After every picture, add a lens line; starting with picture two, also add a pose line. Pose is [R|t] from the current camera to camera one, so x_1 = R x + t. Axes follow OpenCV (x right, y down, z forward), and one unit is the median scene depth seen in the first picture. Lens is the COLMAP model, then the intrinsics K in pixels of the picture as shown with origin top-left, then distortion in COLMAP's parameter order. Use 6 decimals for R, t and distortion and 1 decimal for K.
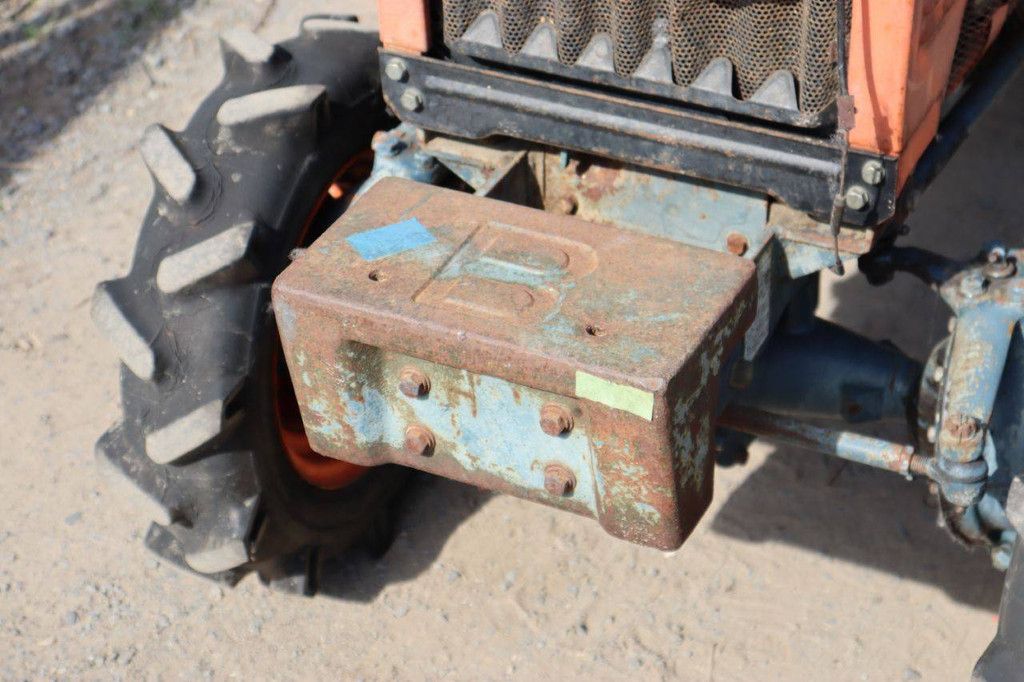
lens RADIAL K [[2403.6, 0, 522.2], [0, 2403.6, 334.5], [0, 0, 1]] dist [0.426873, 0.000000]
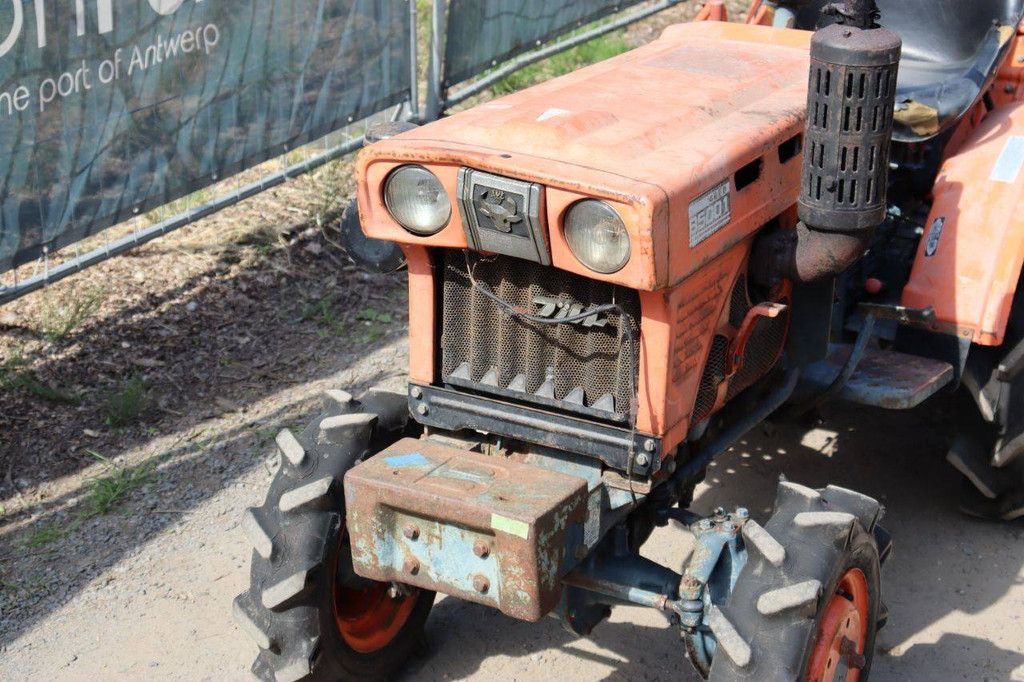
lens RADIAL K [[1942.3, 0, 517.4], [0, 1942.3, 334.4], [0, 0, 1]] dist [0.245432, 0.000000]
pose [[0.997438, 0.070490, -0.012189, 0.046786], [-0.071108, 0.958366, -0.276549, 0.283241], [-0.007813, 0.276707, 0.960923, -0.537931]]
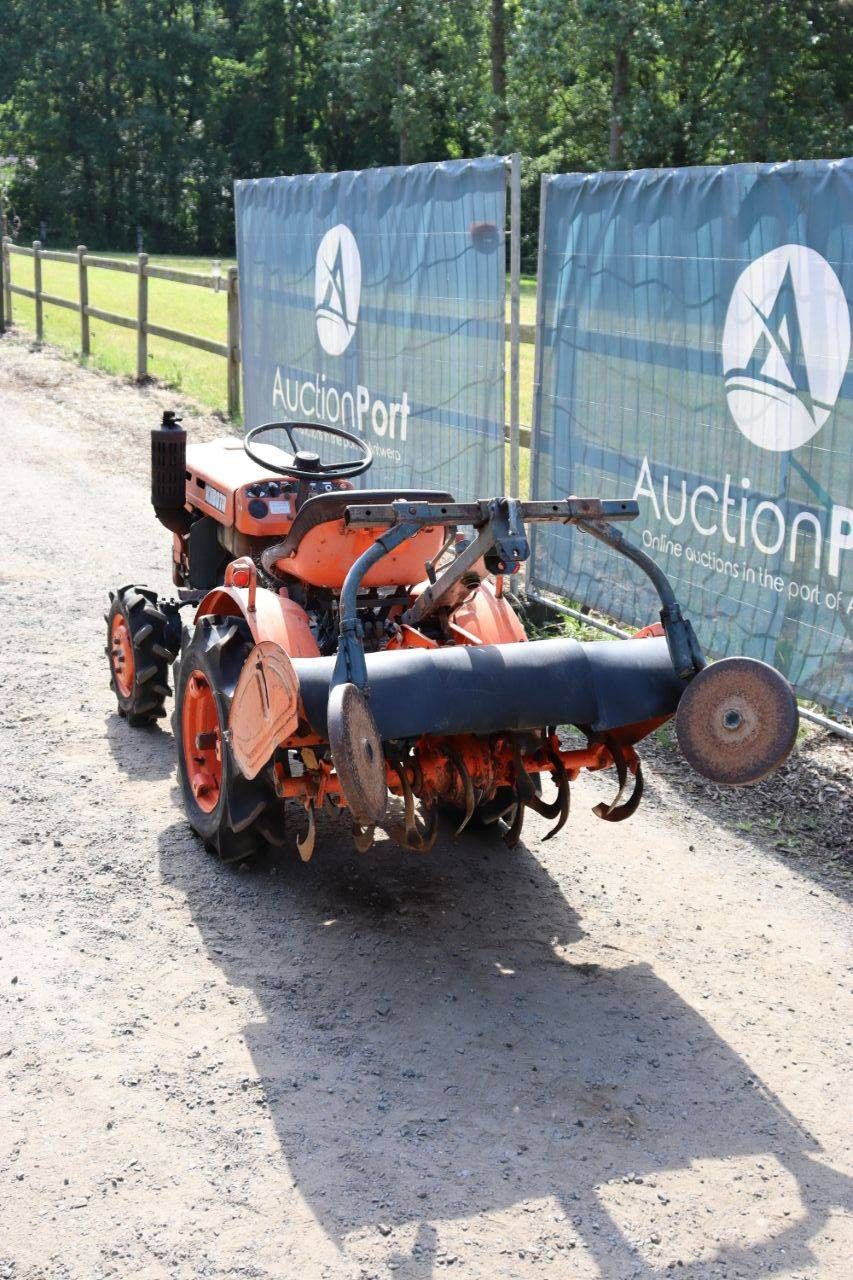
lens RADIAL K [[1537.4, 0, 430.2], [0, 1537.4, 639.7], [0, 0, 1]] dist [0.008230, 0.000000]
pose [[-0.643872, 0.211798, -0.735235, 2.274705], [-0.467926, 0.651280, 0.597393, -2.190429], [0.605371, 0.728681, -0.320235, 2.492971]]
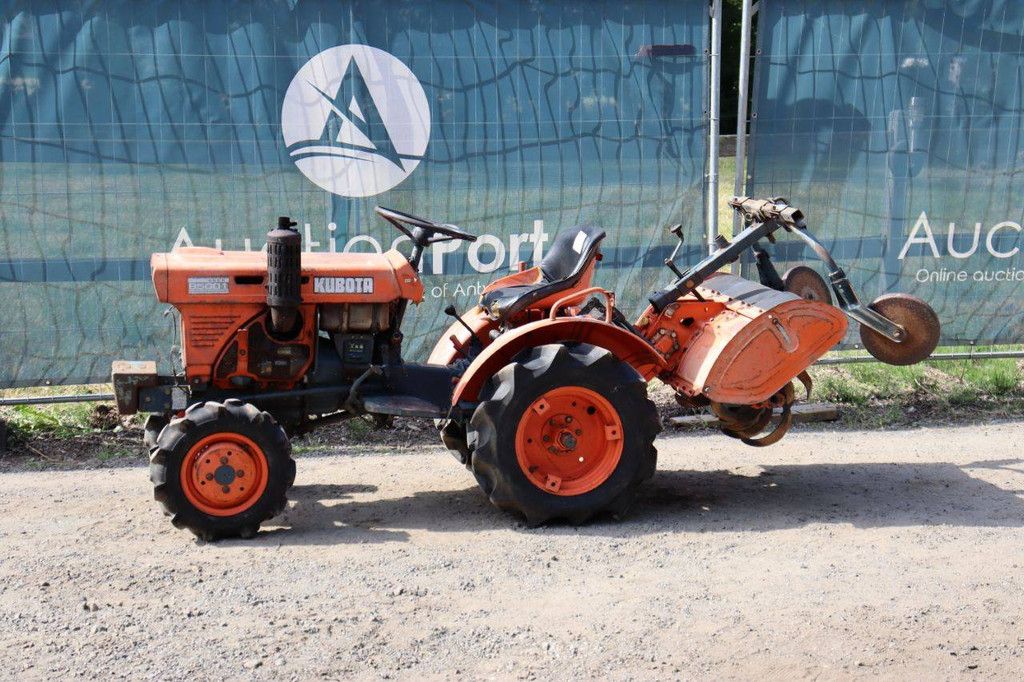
lens RADIAL K [[1705.4, 0, 506.8], [0, 1705.4, 342.4], [0, 0, 1]] dist [0.177296, 0.000000]
pose [[0.625154, 0.172089, -0.761293, 3.336202], [-0.496735, 0.840075, -0.218009, 0.343805], [0.602027, 0.514451, 0.610659, -0.887579]]
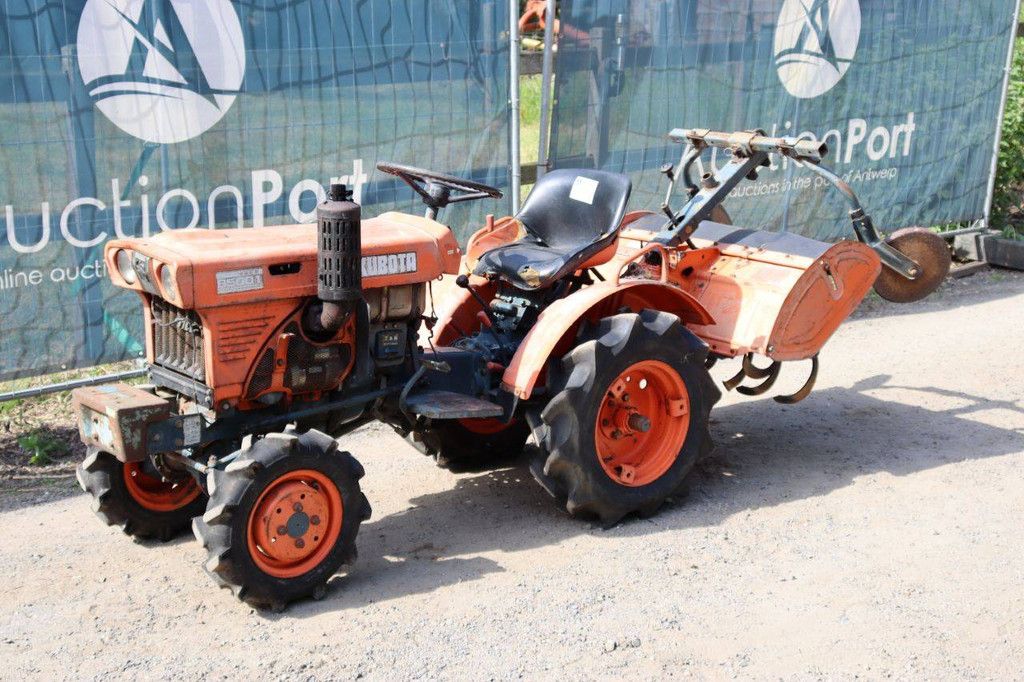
lens RADIAL K [[1584.6, 0, 507.3], [0, 1584.6, 332.8], [0, 0, 1]] dist [0.136501, 0.000000]
pose [[0.903818, 0.139606, -0.404505, 1.597771], [-0.291657, 0.892685, -0.343584, 0.592519], [0.313129, 0.428514, 0.847541, -1.108912]]
